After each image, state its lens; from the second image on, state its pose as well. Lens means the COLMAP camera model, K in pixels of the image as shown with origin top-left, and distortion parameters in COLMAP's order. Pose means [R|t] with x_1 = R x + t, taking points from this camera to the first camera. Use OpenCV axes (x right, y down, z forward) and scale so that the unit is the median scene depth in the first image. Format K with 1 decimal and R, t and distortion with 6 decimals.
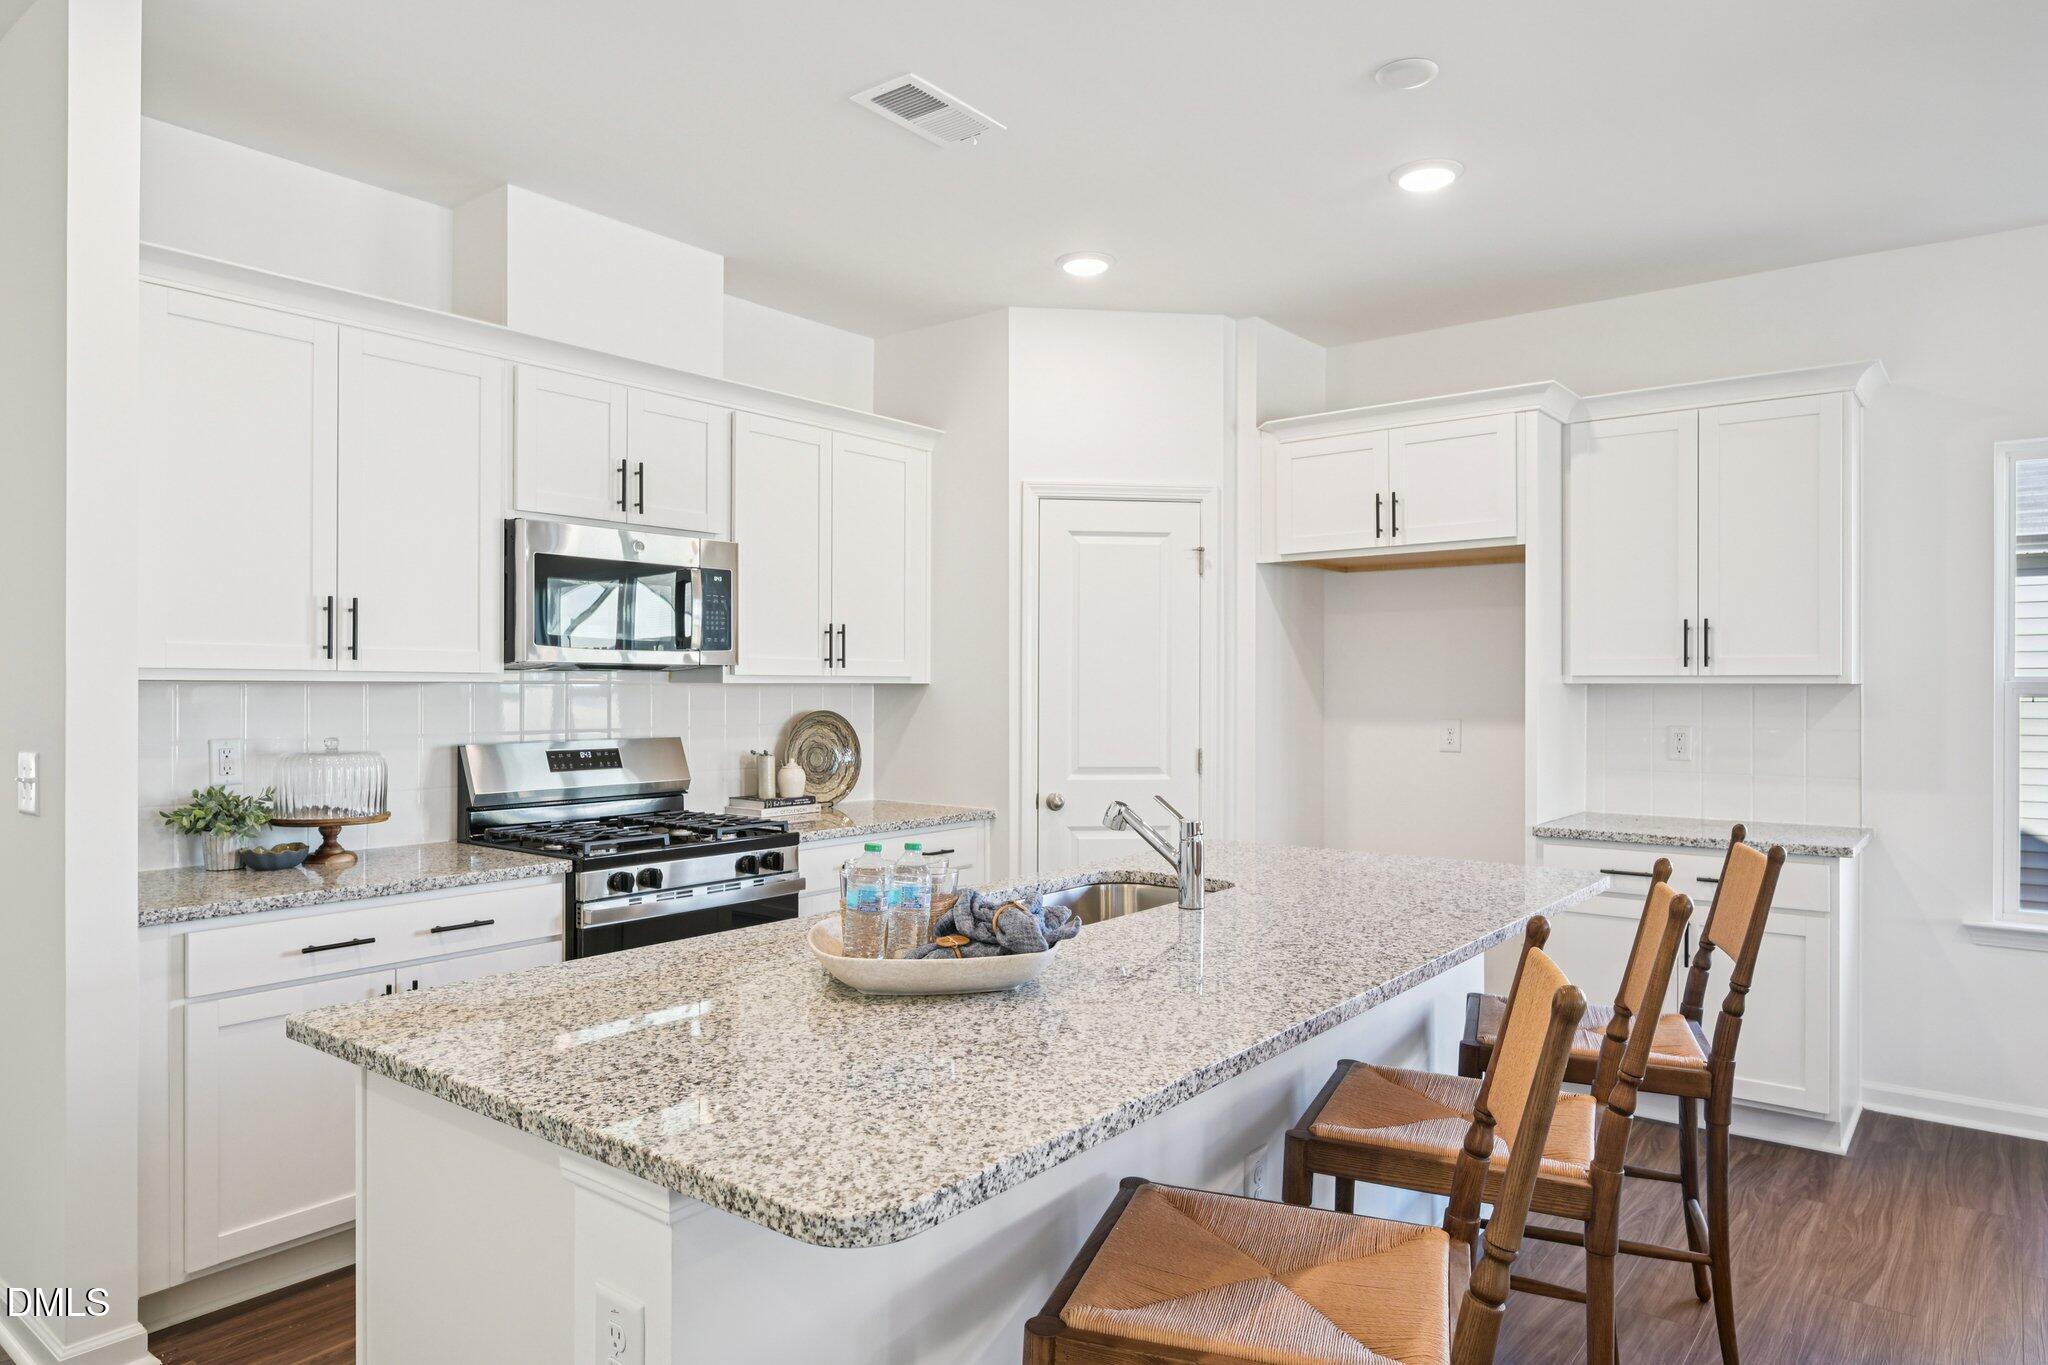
lens RADIAL K [[1268.5, 0, 1023.9], [0, 1268.5, 681.0], [0, 0, 1]] dist [-0.004627, -0.000235]
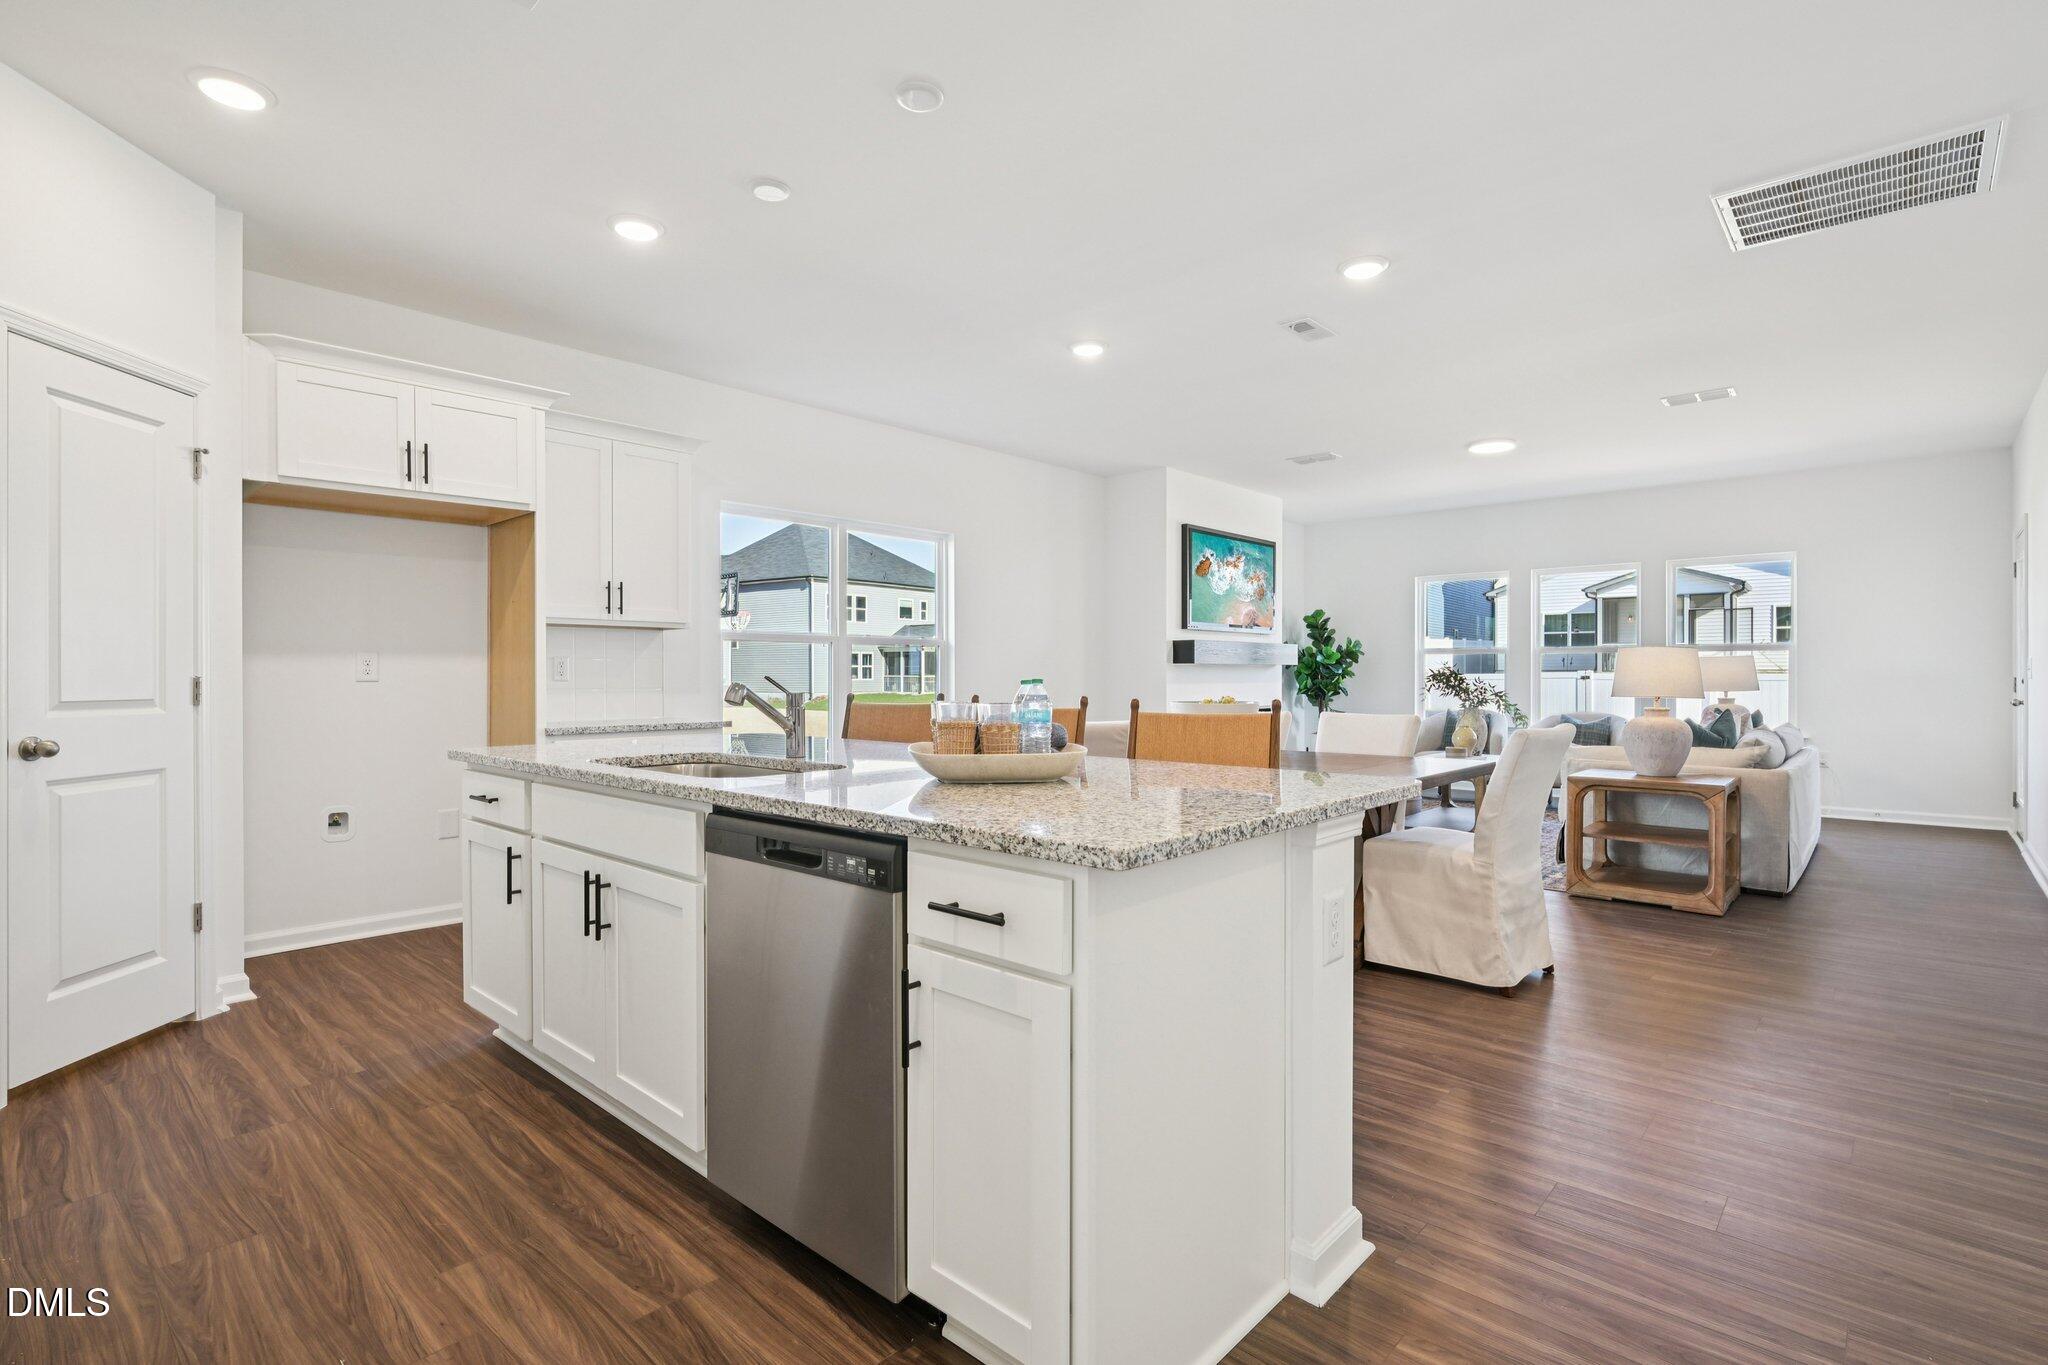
lens RADIAL K [[976.5, 0, 1027.1], [0, 976.5, 678.7], [0, 0, 1]] dist [0.001367, 0.000198]
pose [[0.073511, -0.005350, 0.997280, -0.529772], [-0.001474, 0.999984, 0.005473, 0.053244], [-0.997293, -0.001873, 0.073502, 0.402043]]
